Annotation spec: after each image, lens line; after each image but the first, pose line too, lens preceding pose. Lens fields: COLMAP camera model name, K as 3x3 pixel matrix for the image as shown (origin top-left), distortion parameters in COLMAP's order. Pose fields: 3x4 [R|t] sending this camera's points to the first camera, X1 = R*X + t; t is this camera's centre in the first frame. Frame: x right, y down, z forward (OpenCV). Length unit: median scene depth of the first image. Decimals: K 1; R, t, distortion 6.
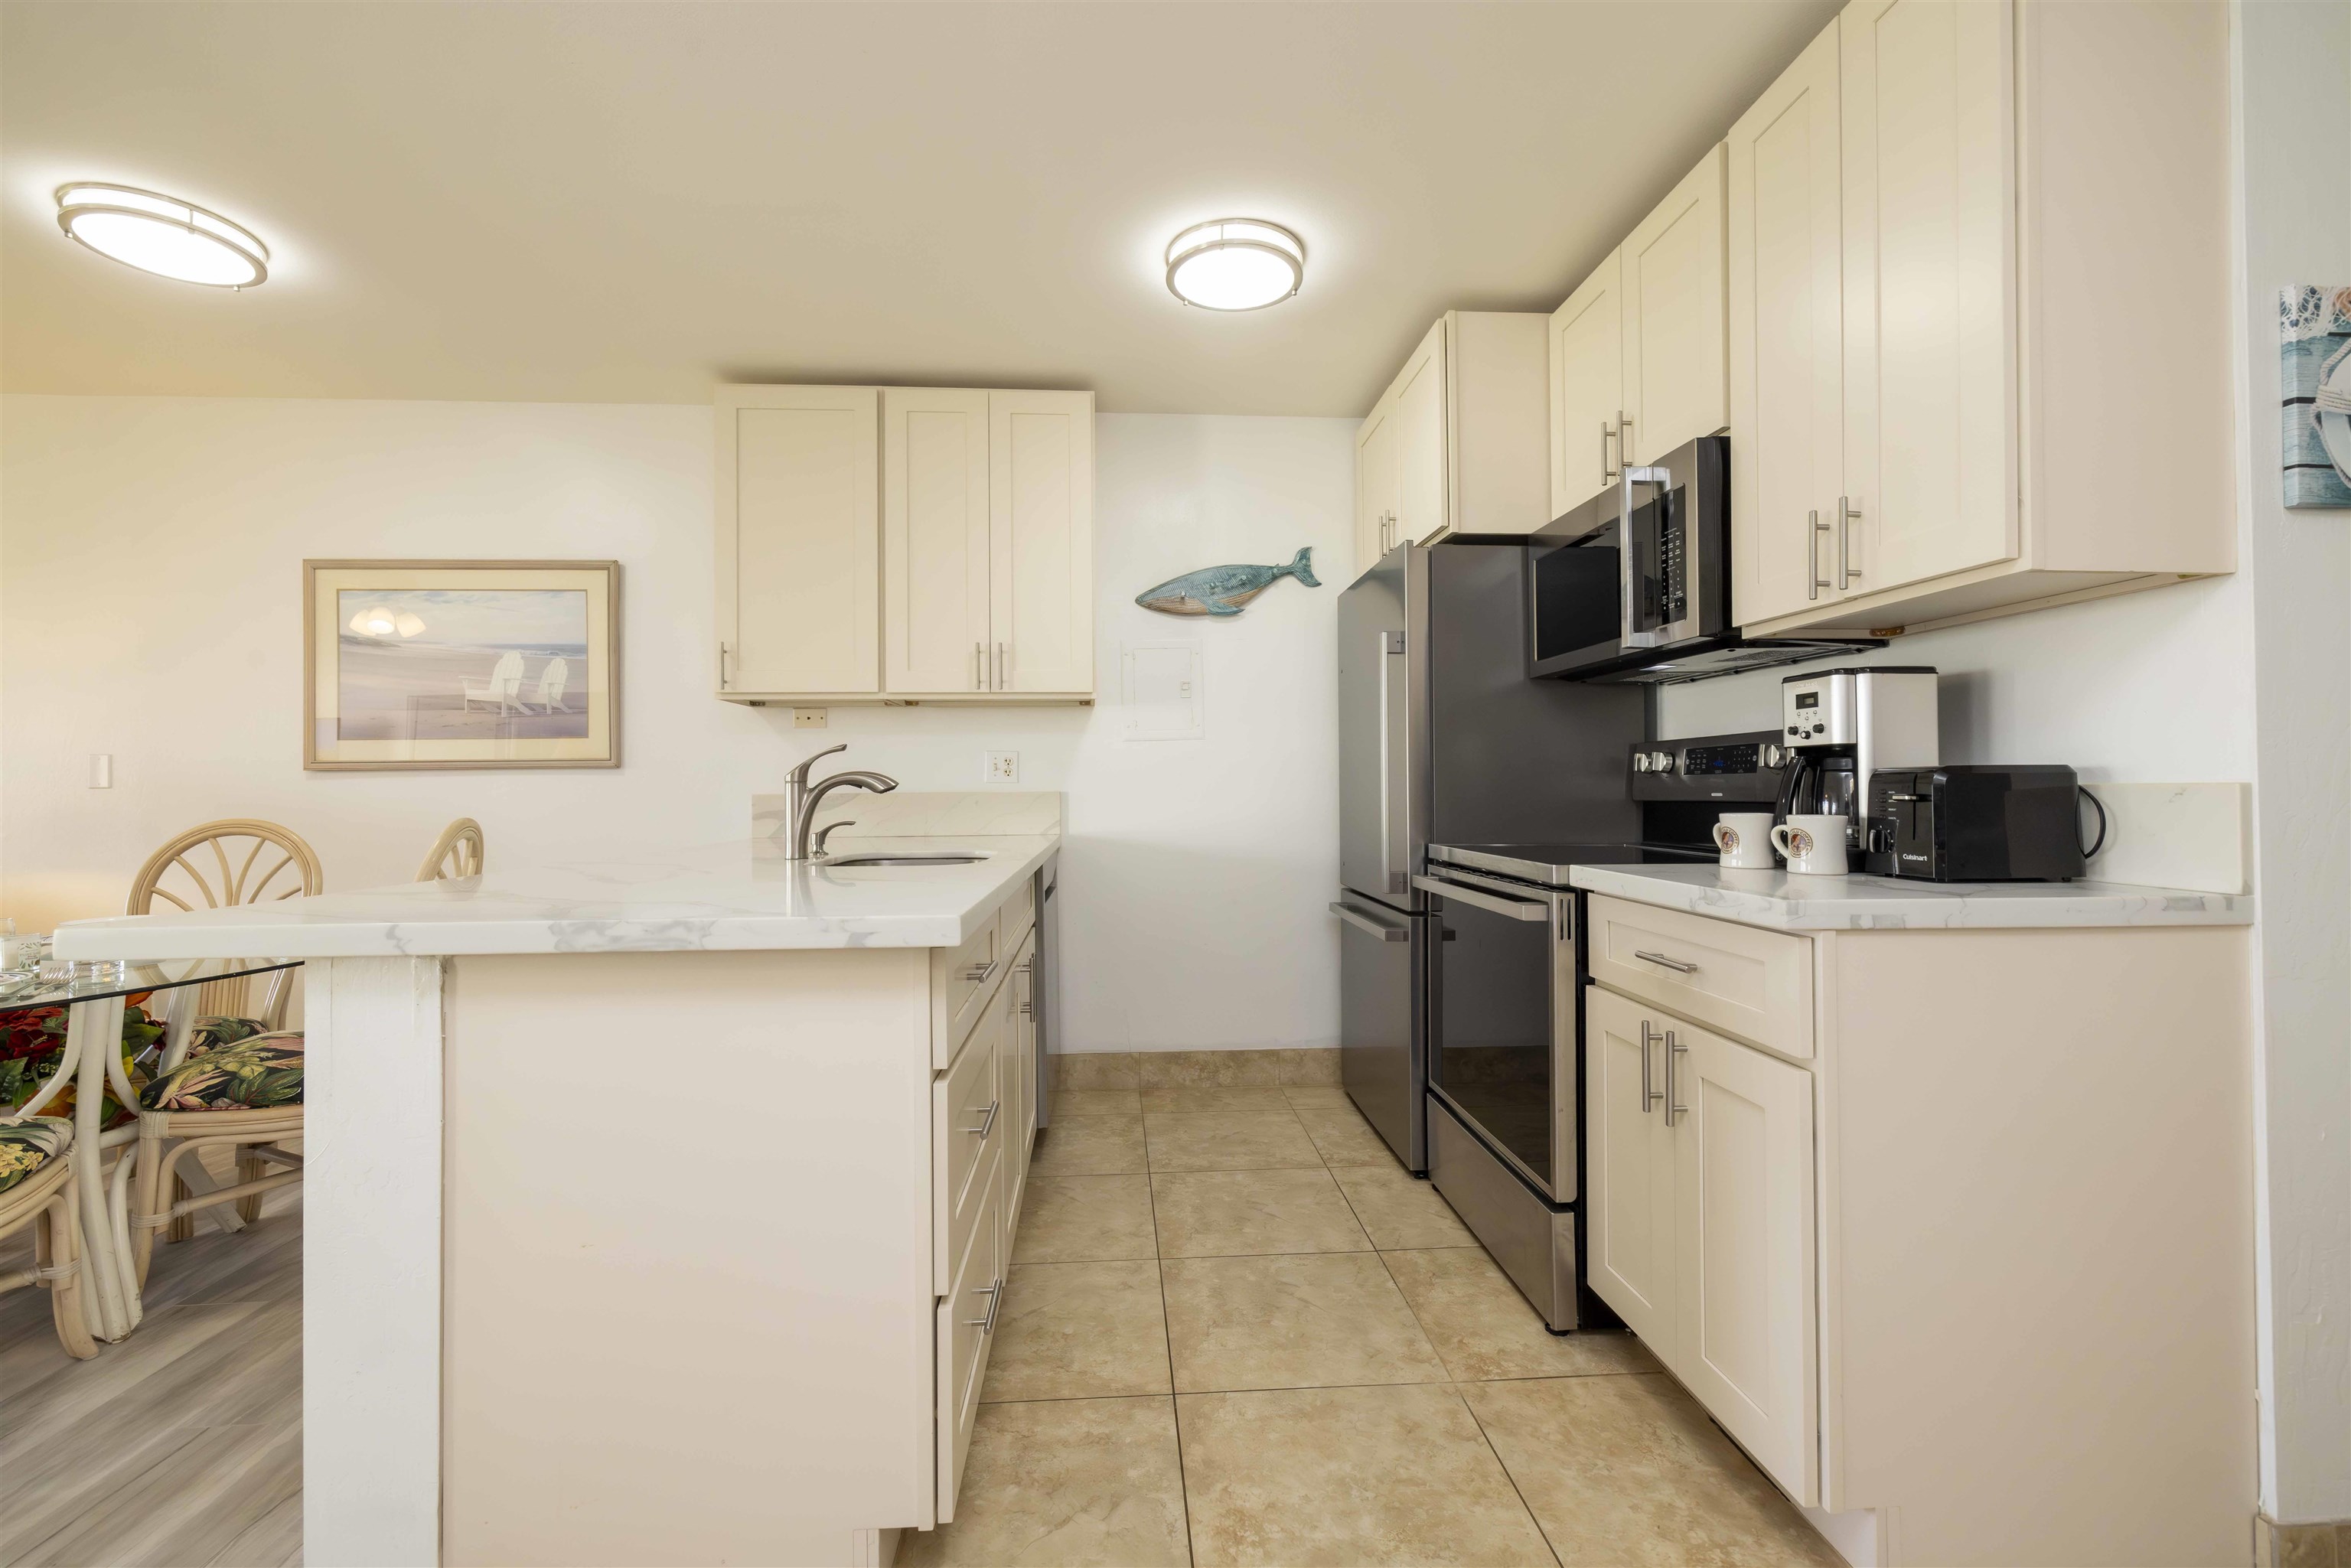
lens RADIAL K [[973.9, 0, 1156.7], [0, 973.9, 775.4], [0, 0, 1]] dist [-0.002189, 0.000565]
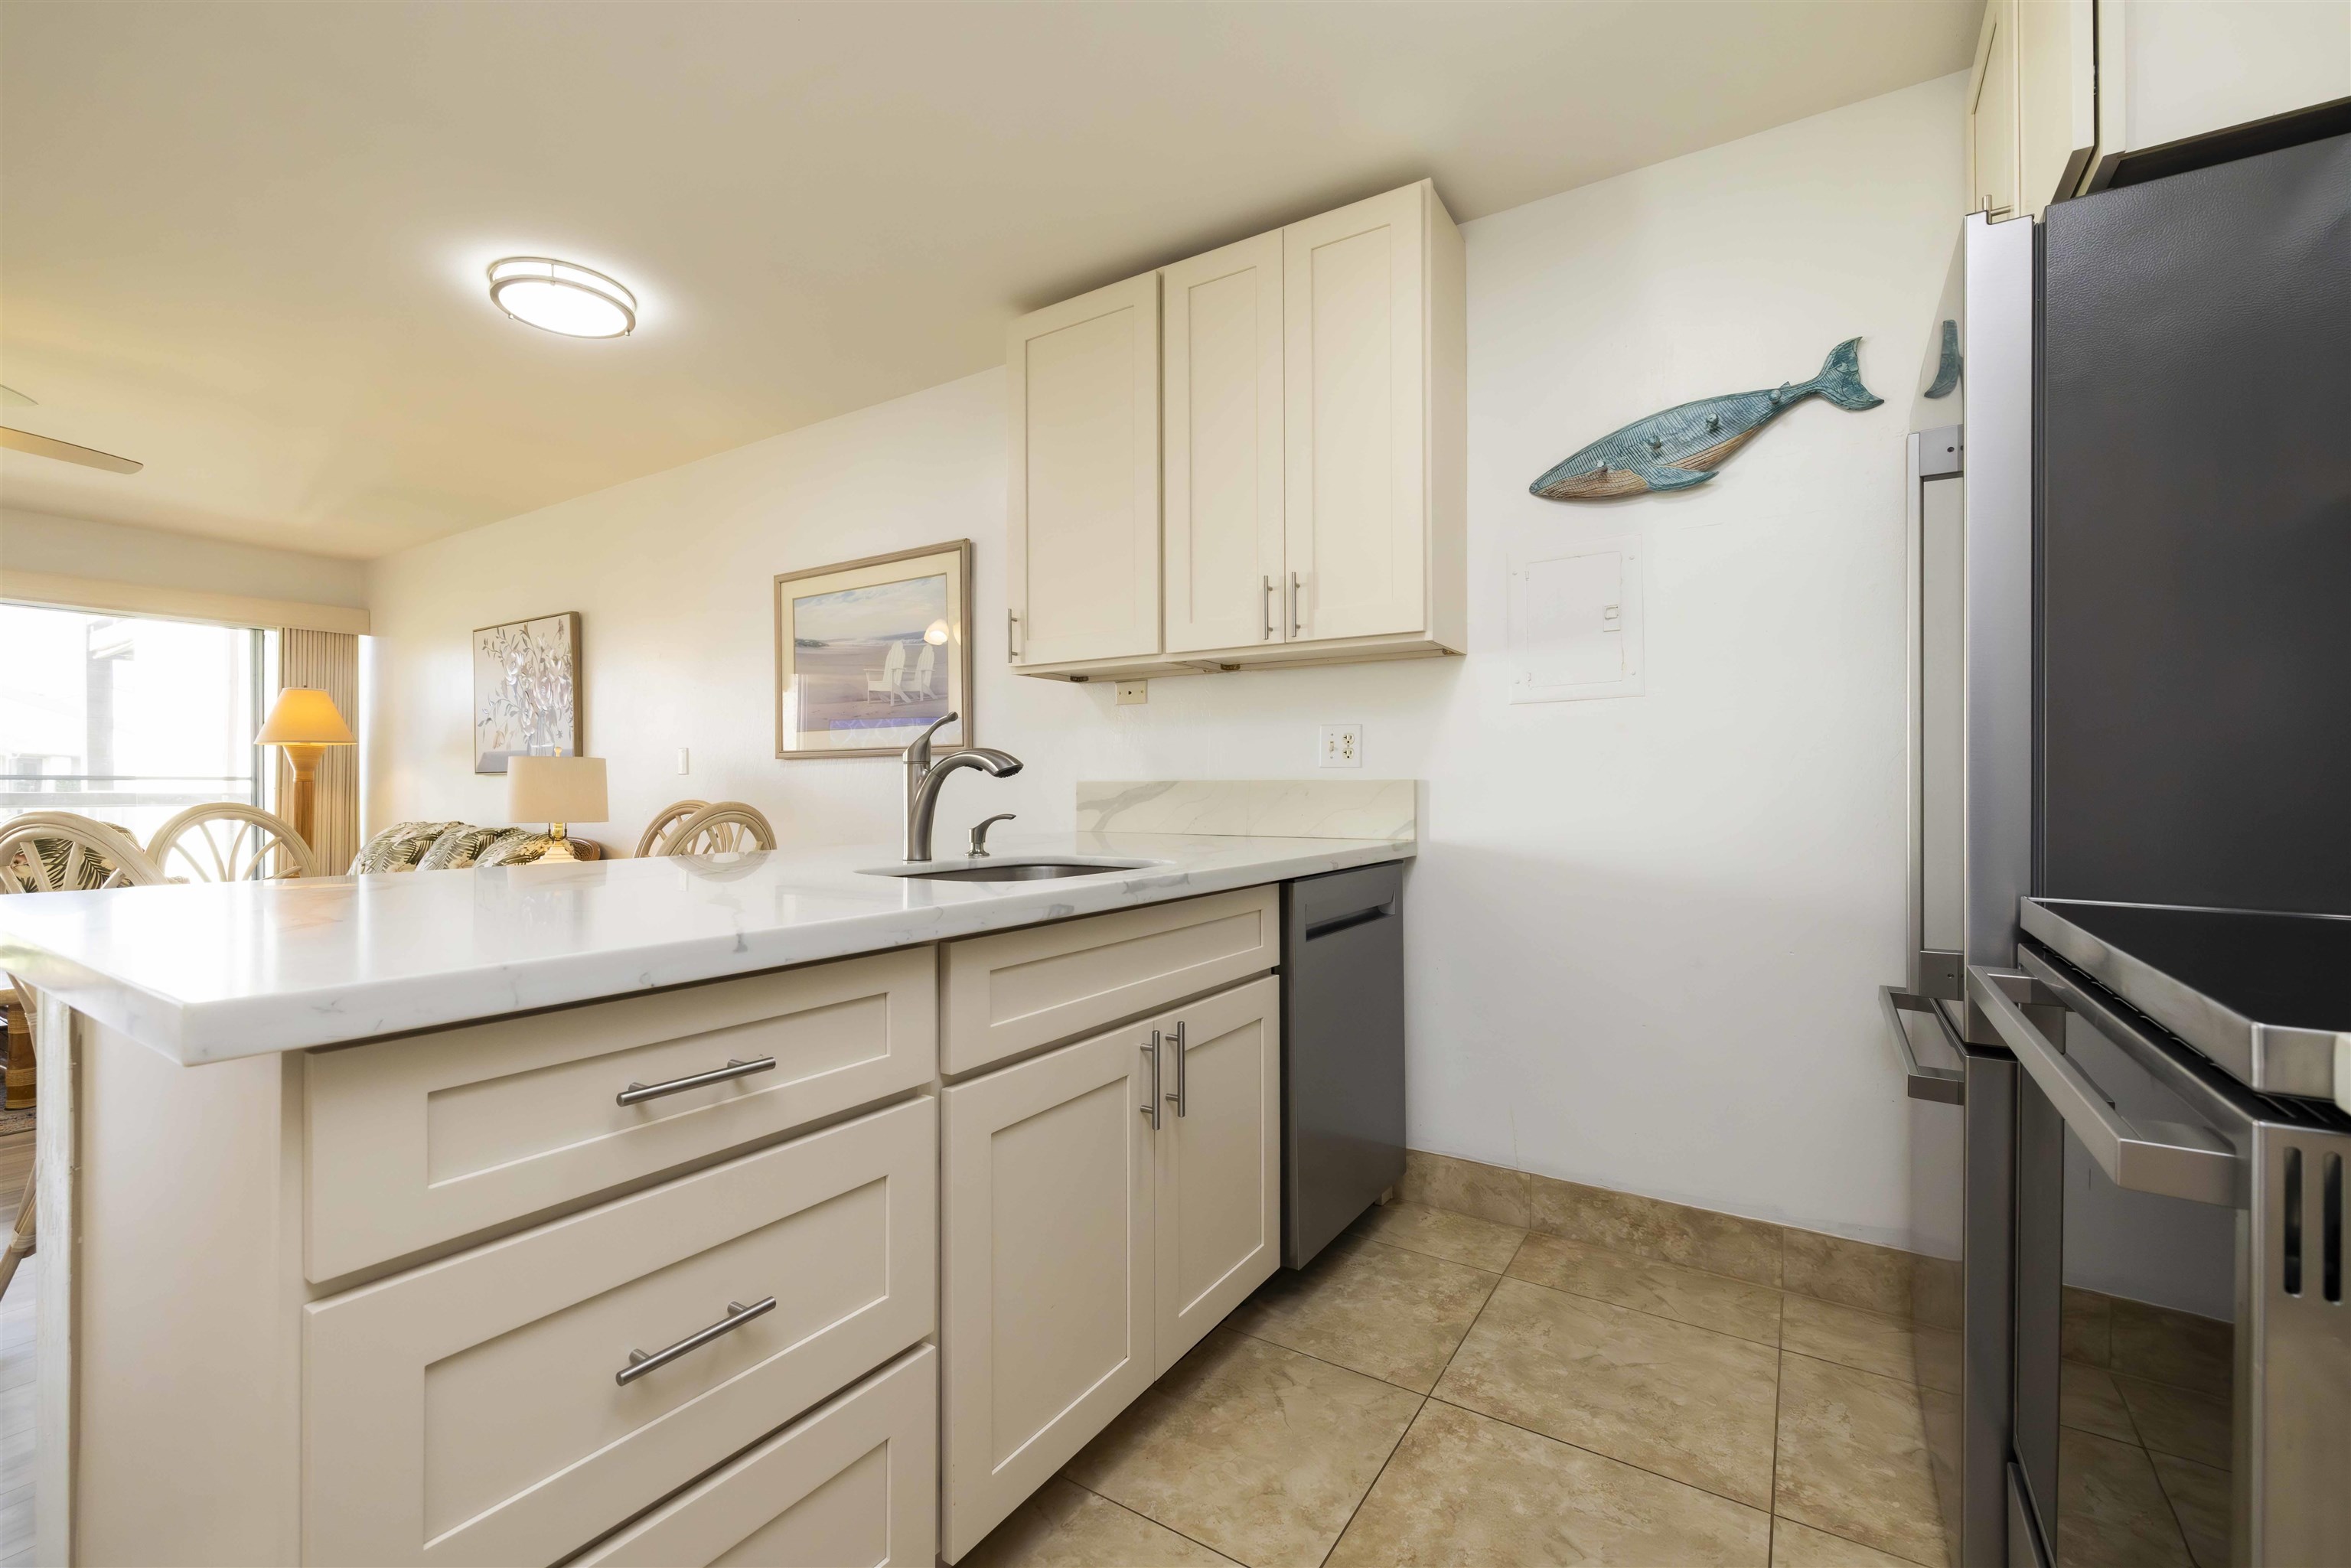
lens RADIAL K [[973.9, 0, 1178.8], [0, 973.9, 785.8], [0, 0, 1]] dist [-0.002189, 0.000565]
pose [[0.804372, 0.006197, -0.594094, 0.206733], [0.003694, 0.999874, 0.015431, 0.010980], [0.594115, -0.014607, 0.804247, 0.376374]]
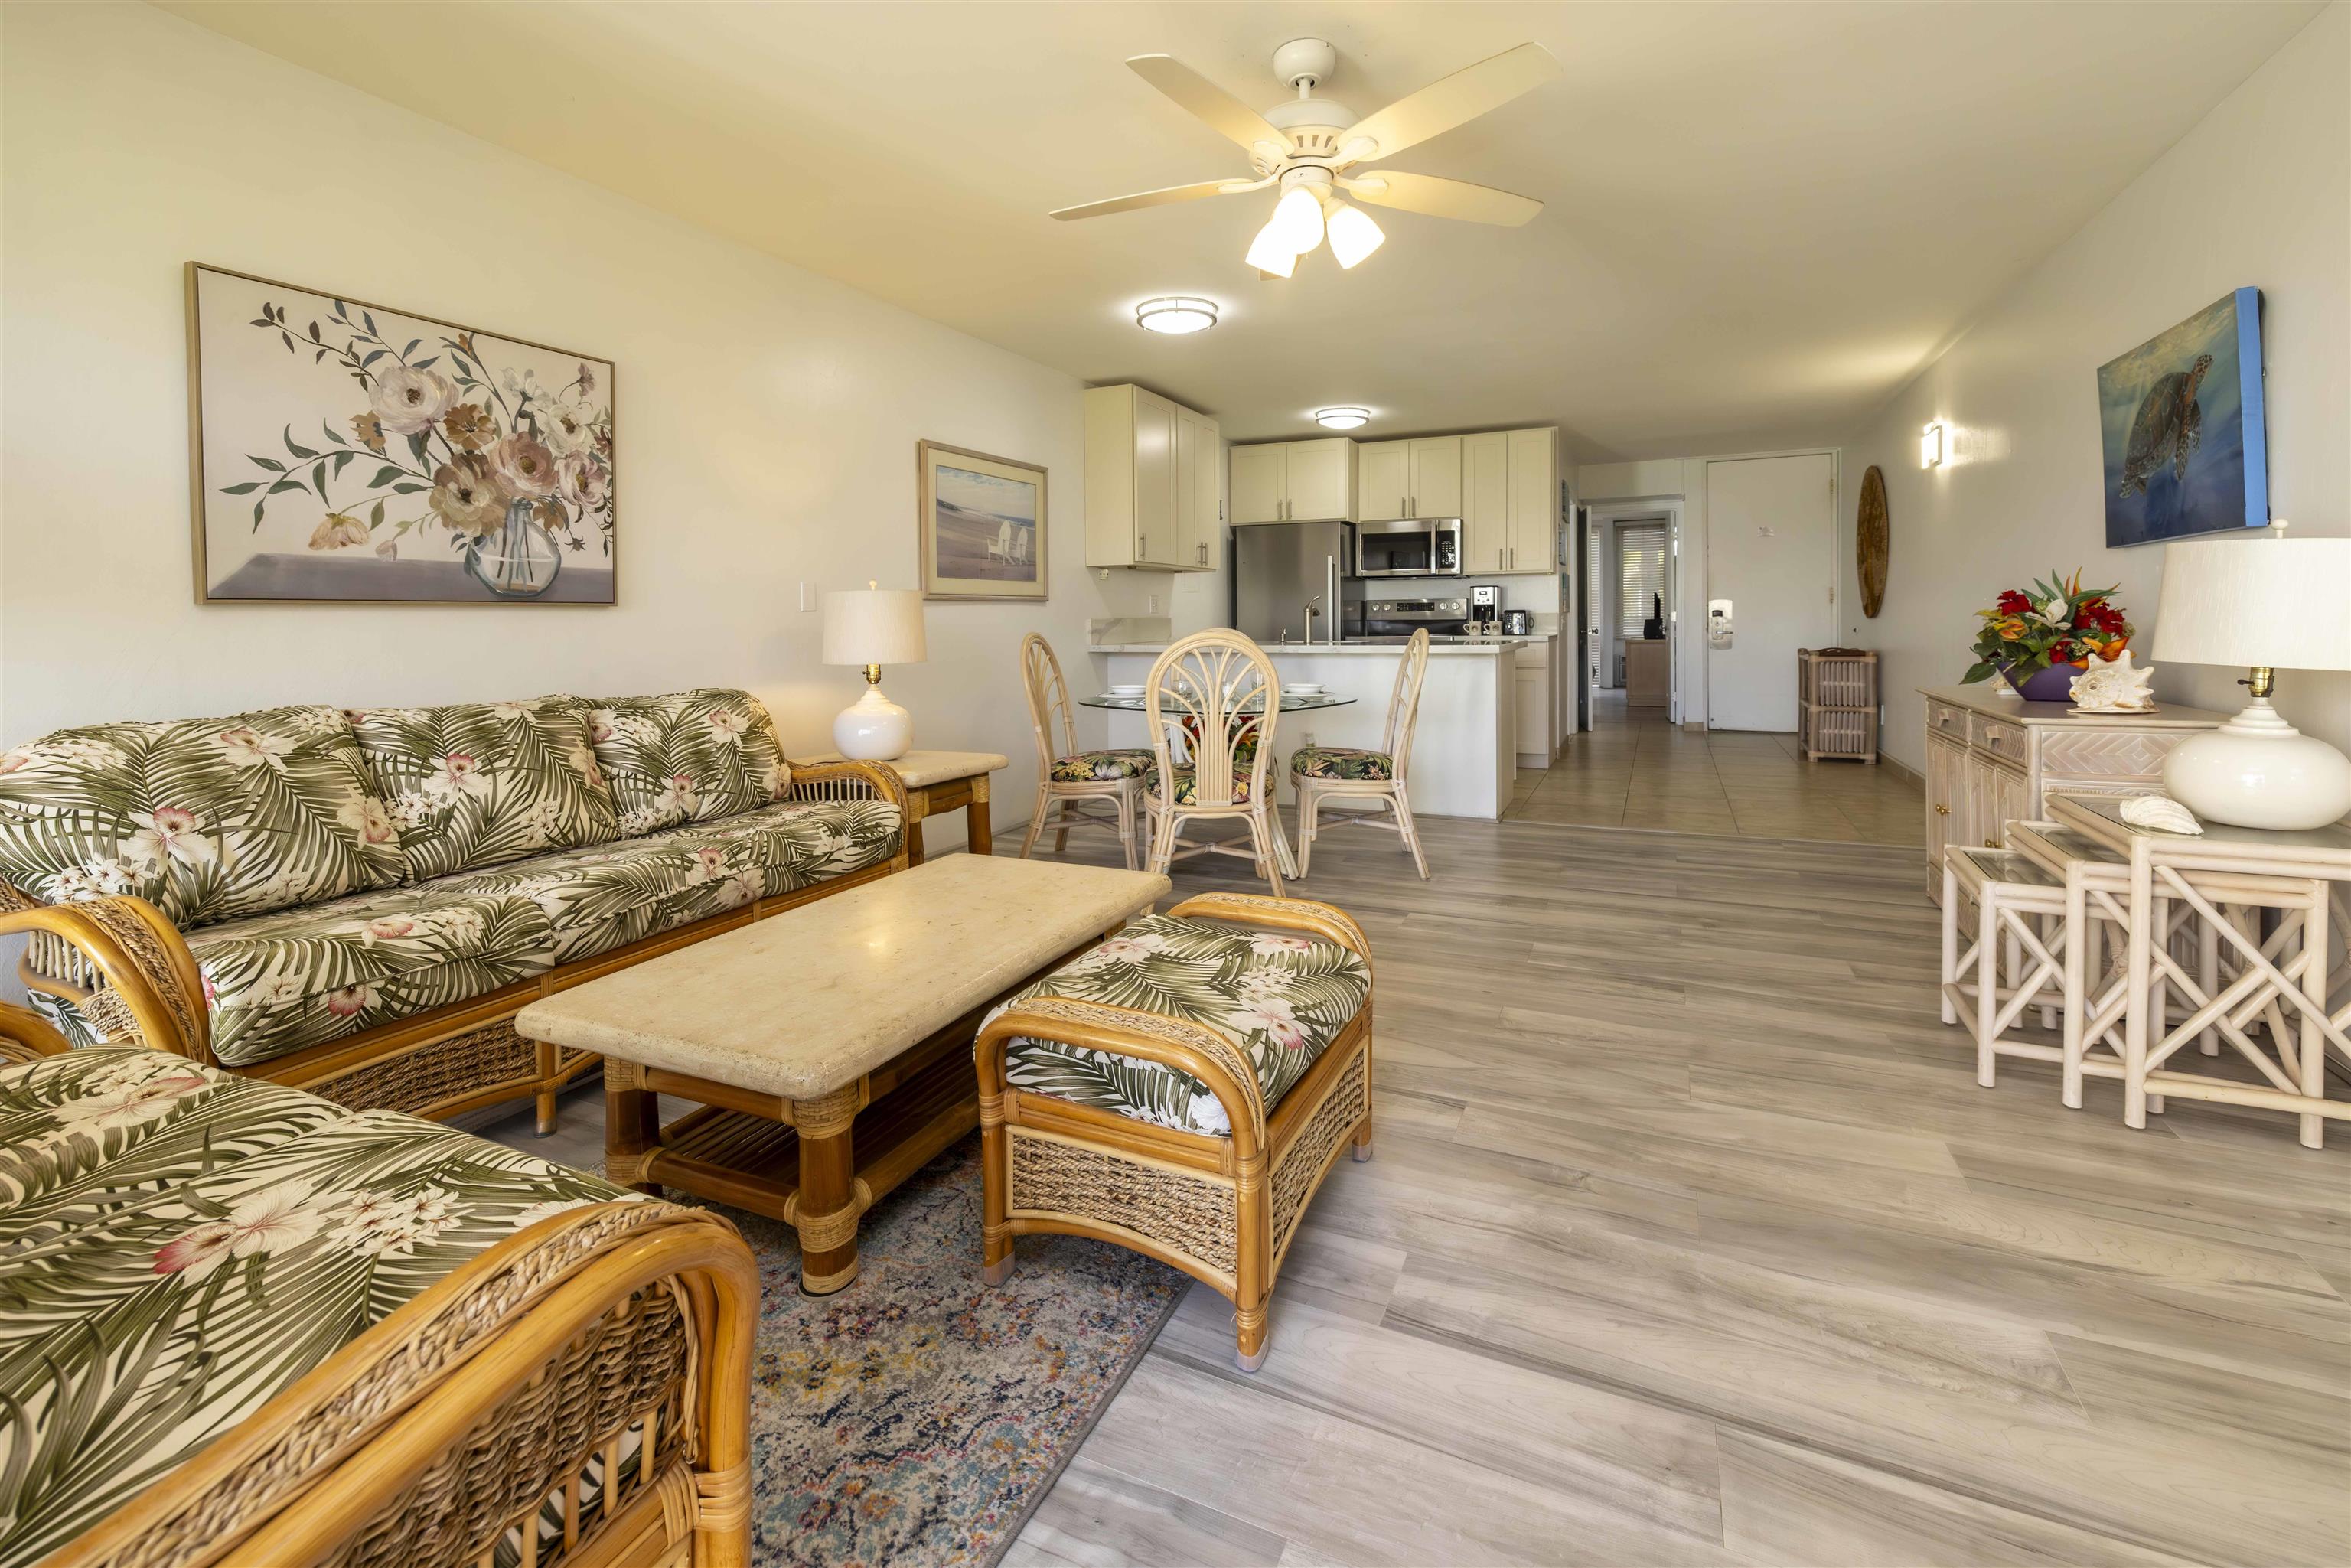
lens RADIAL K [[973.9, 0, 1156.9], [0, 973.9, 649.8], [0, 0, 1]] dist [-0.002189, 0.000565]
pose [[0.519398, -0.024122, 0.854192, -1.964779], [-0.005298, 0.999491, 0.031447, 0.021097], [-0.854516, -0.020859, 0.519006, 0.040773]]
